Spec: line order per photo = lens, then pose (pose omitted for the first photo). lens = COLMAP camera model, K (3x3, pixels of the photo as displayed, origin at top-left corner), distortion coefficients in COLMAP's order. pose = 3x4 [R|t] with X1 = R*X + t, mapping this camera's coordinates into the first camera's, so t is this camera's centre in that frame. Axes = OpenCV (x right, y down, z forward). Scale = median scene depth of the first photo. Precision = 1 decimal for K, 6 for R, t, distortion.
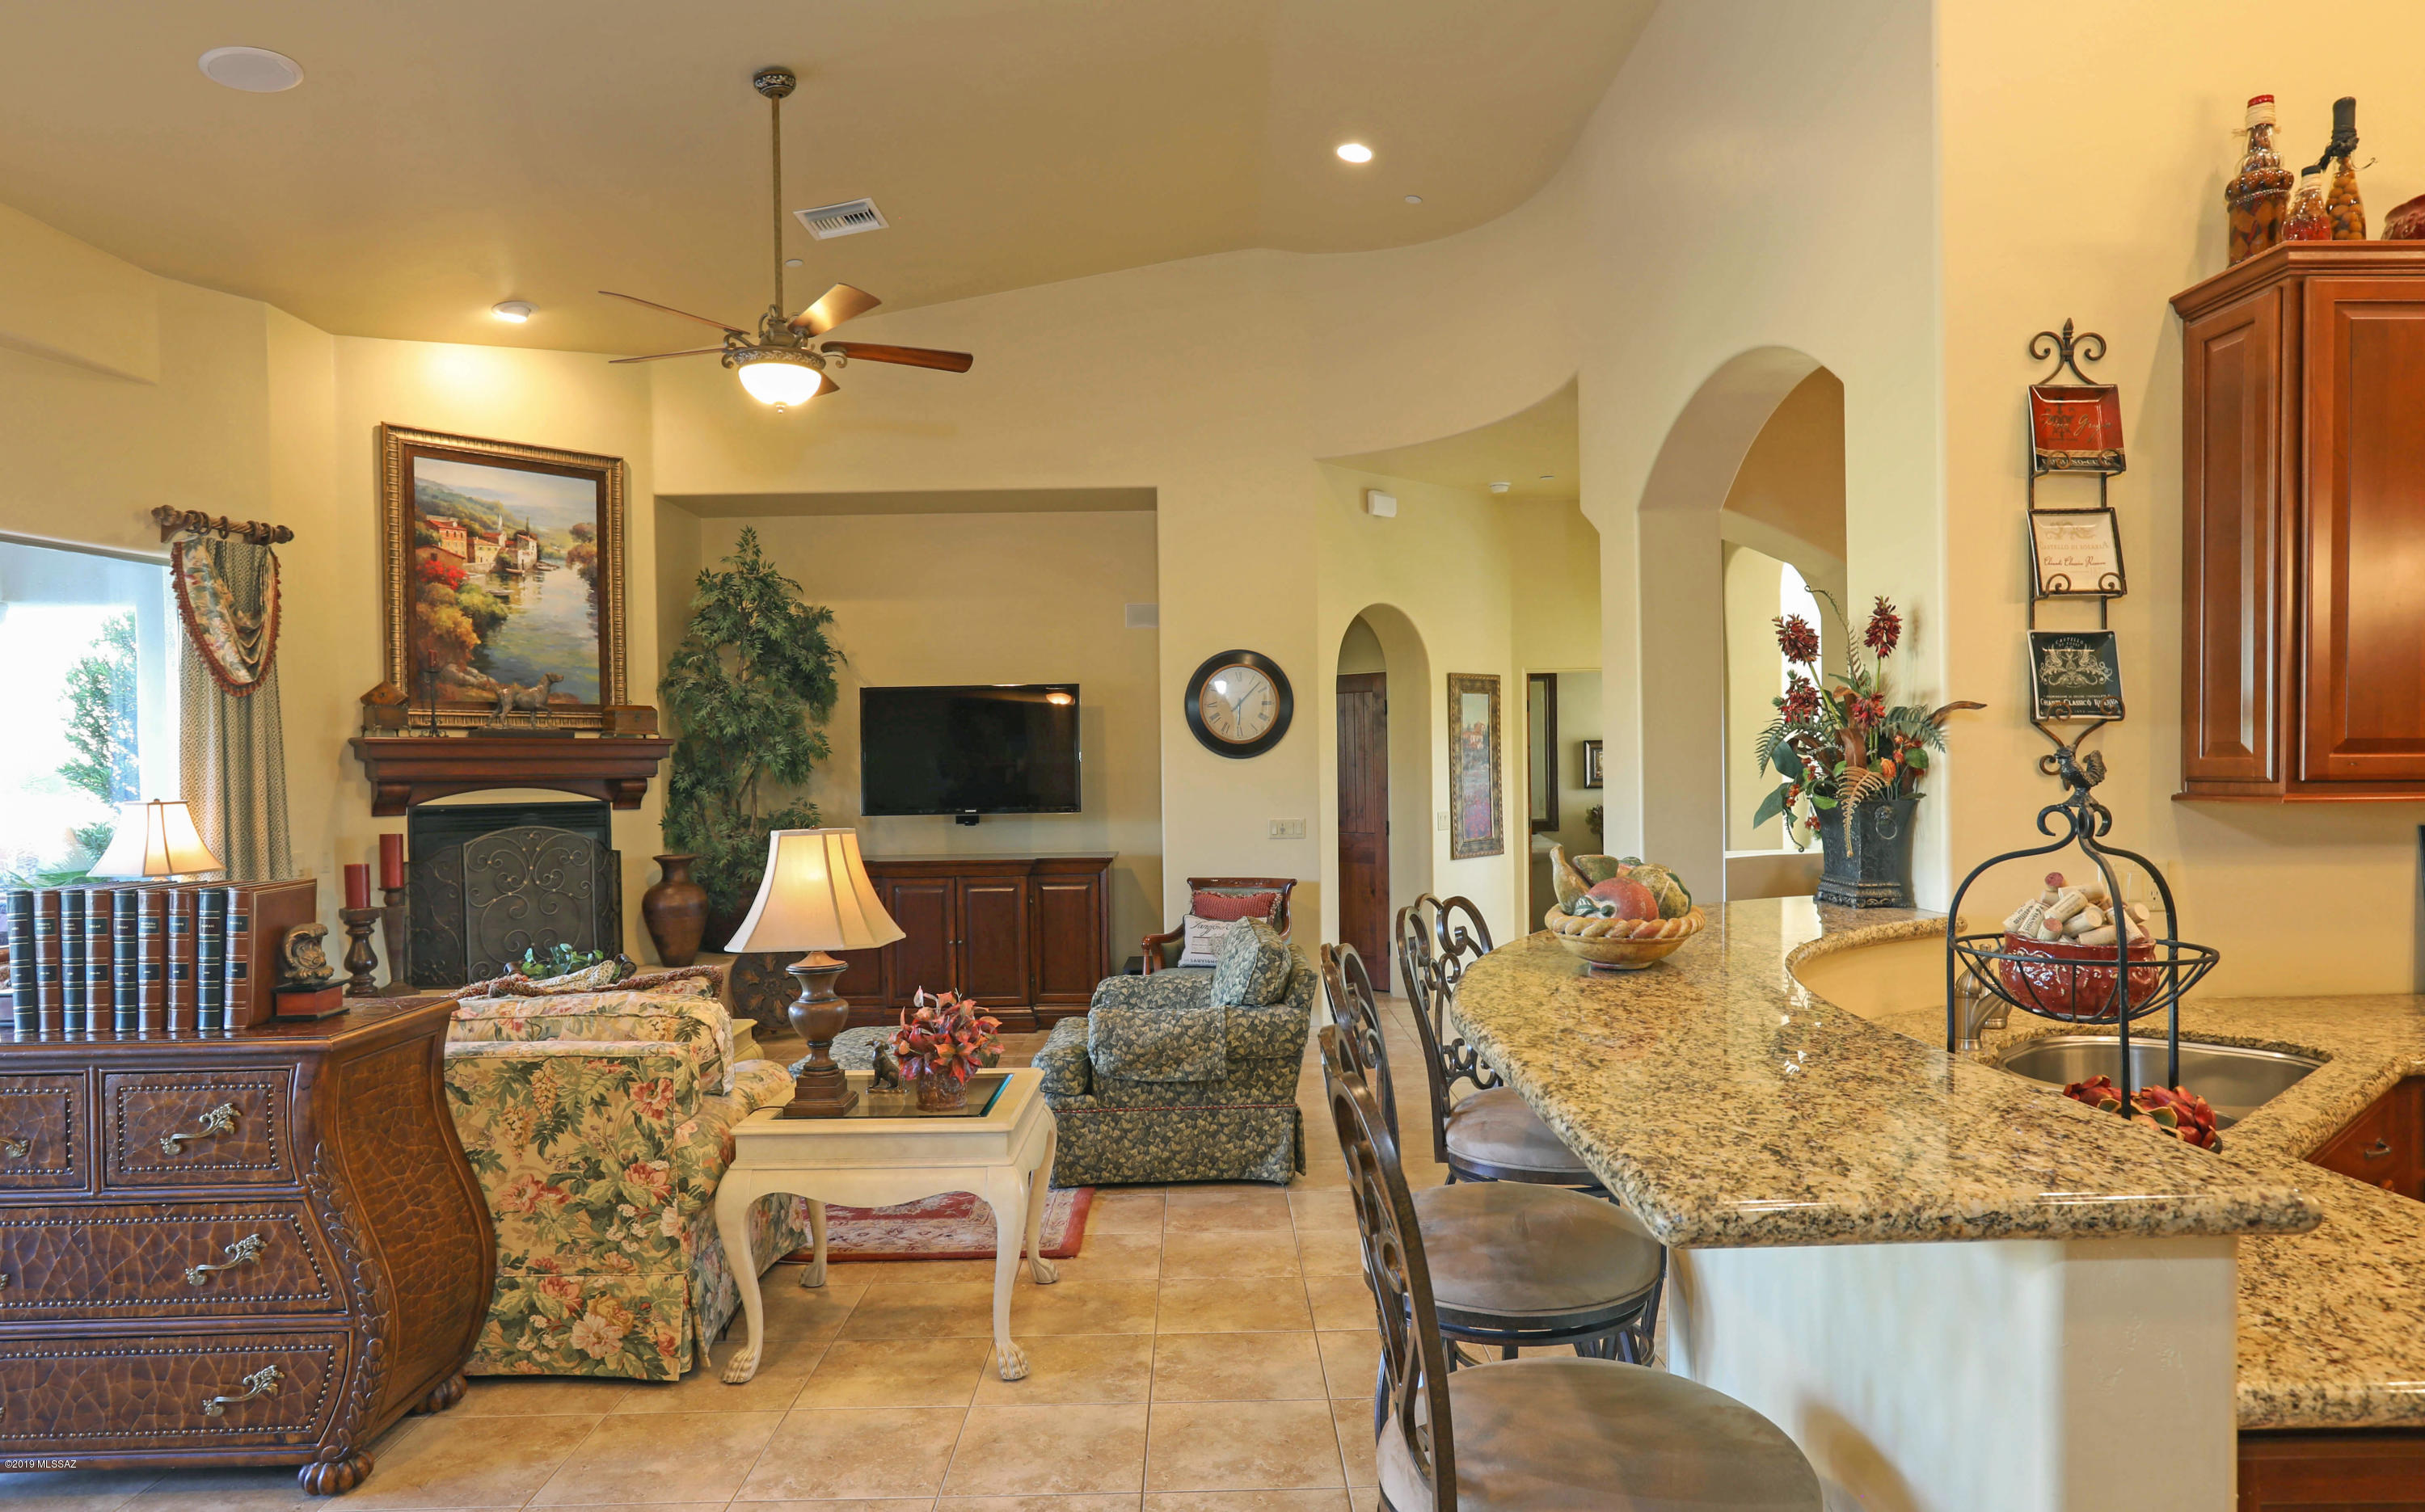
lens RADIAL K [[1463.4, 0, 1245.4], [0, 1463.4, 794.2], [0, 0, 1]] dist [-0.004979, 0.012629]
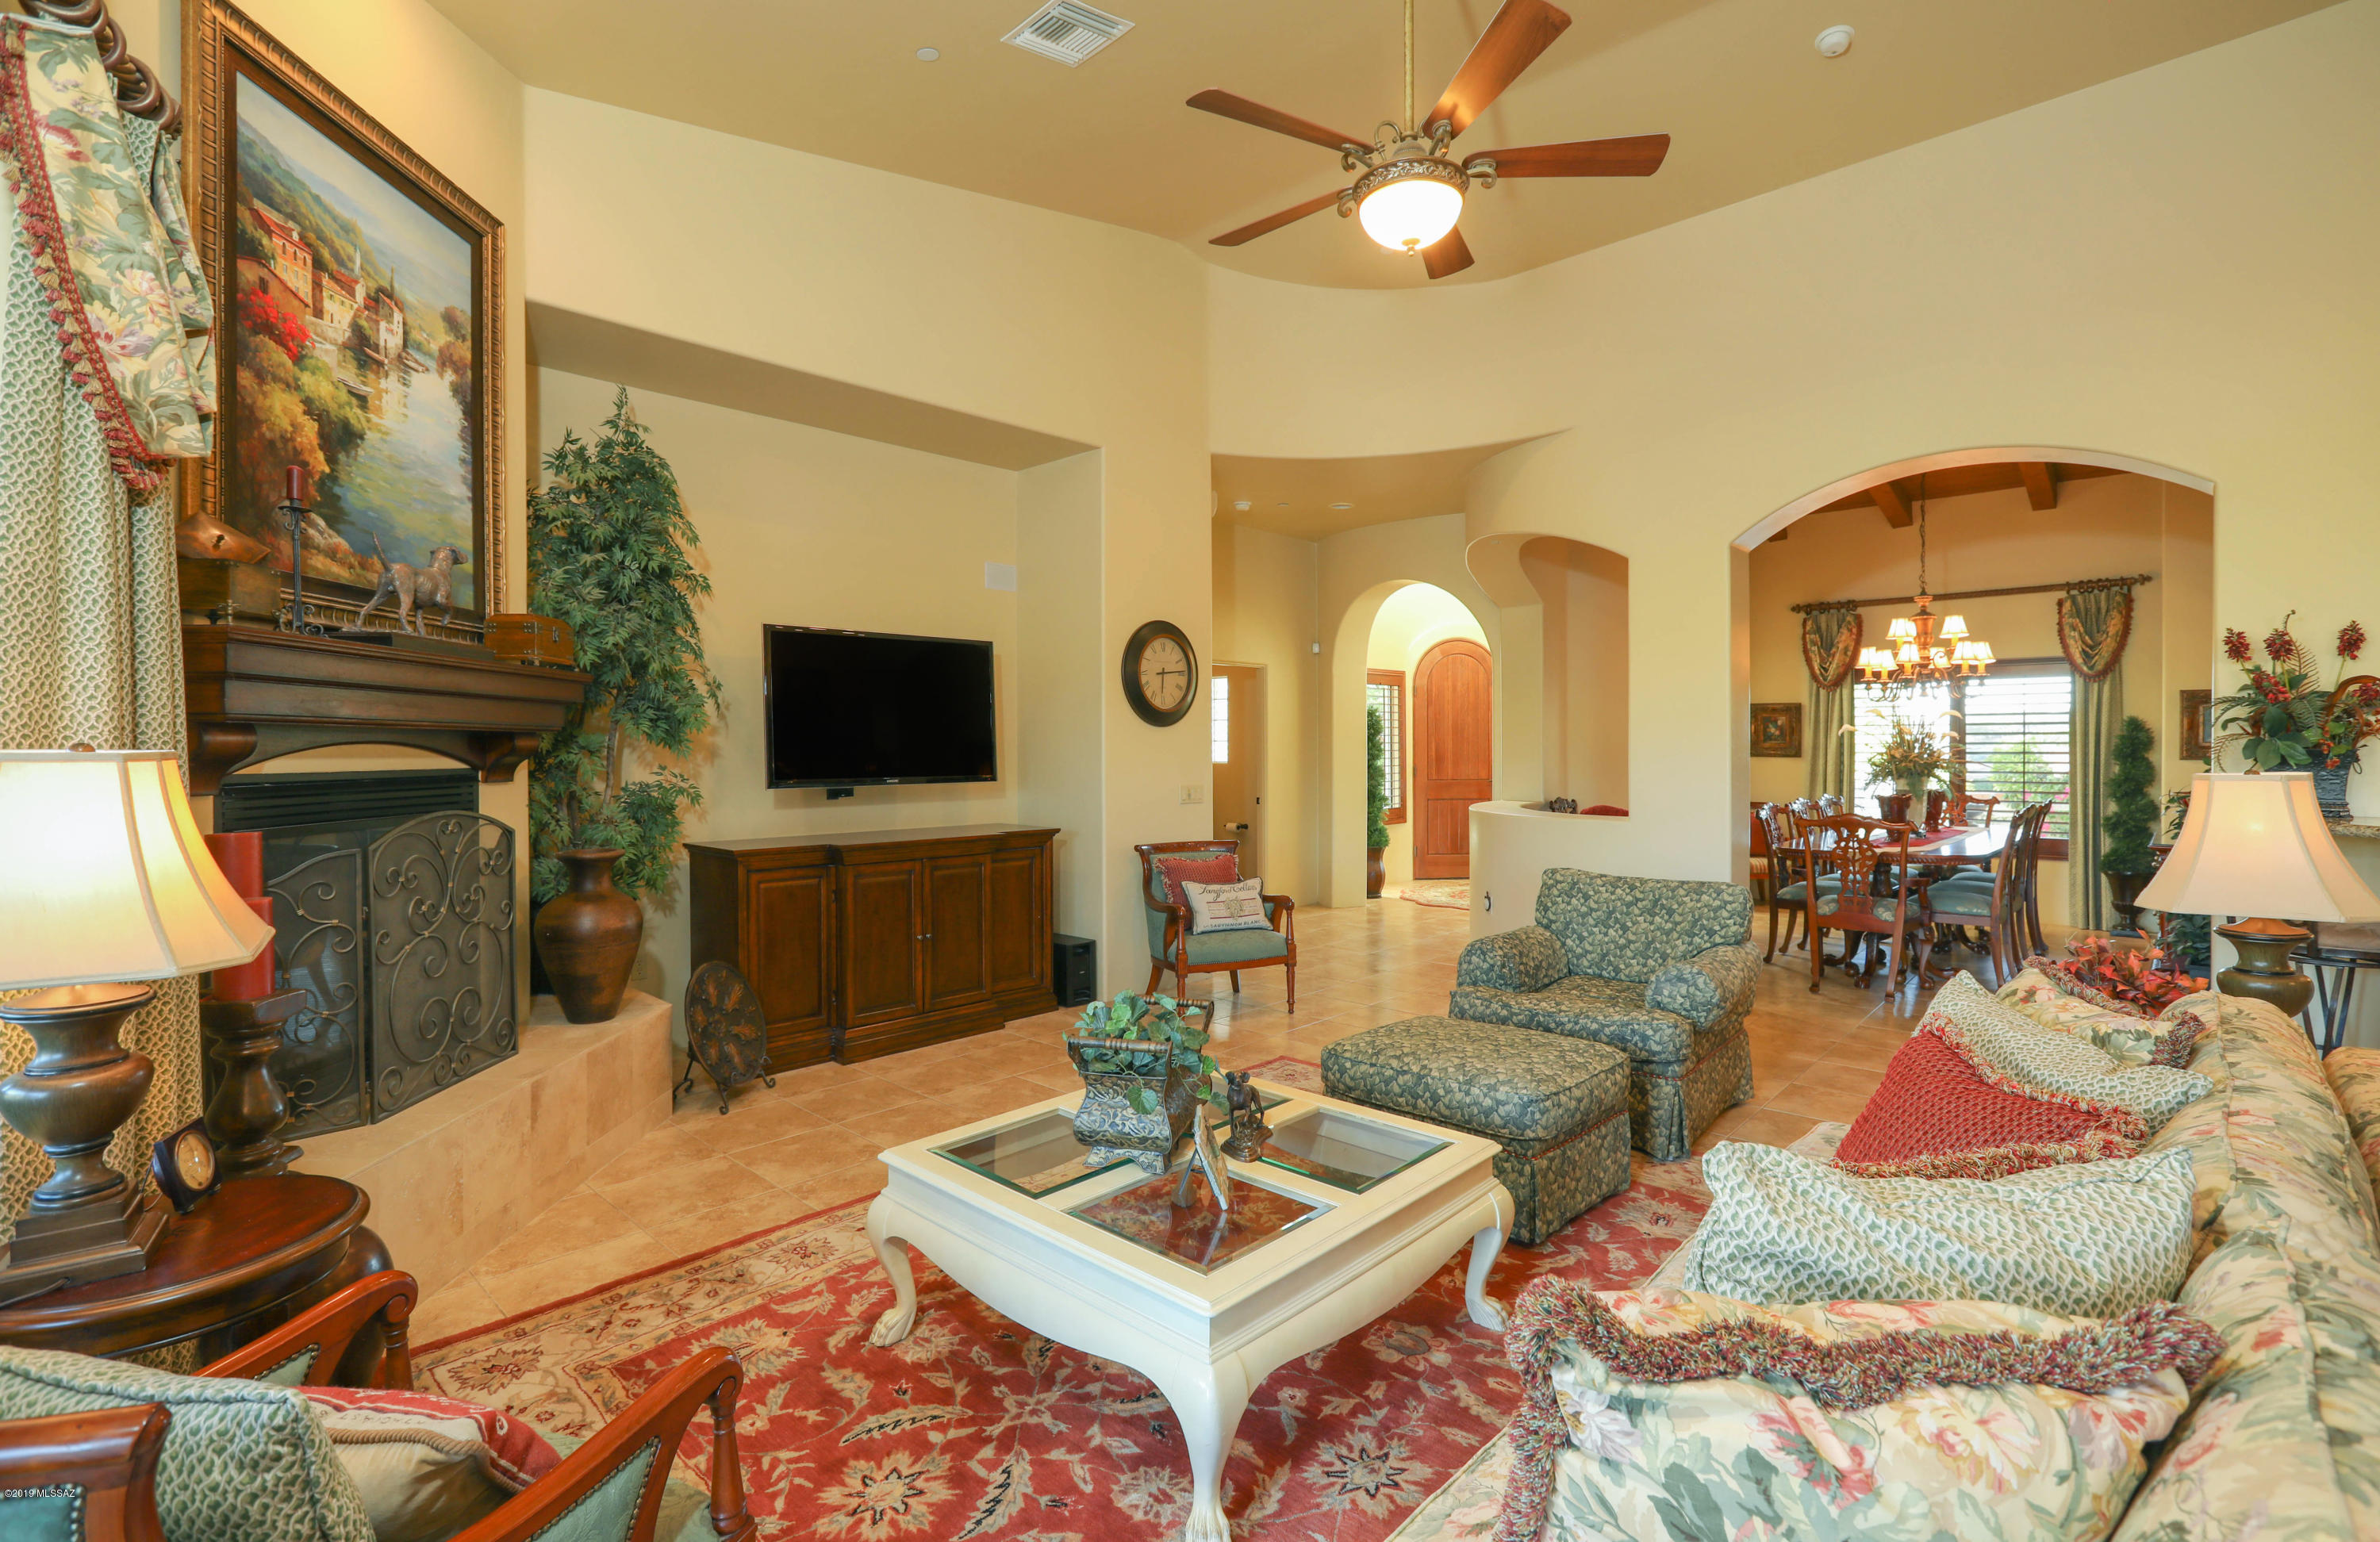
lens RADIAL K [[1068.5, 0, 1185.4], [0, 1068.5, 750.9], [0, 0, 1]] dist [0.011920, 0.001009]
pose [[0.722555, 0.009216, 0.691252, -0.559247], [0.006410, 0.999779, -0.020029, 0.008832], [-0.691283, 0.018902, 0.722337, 0.490560]]
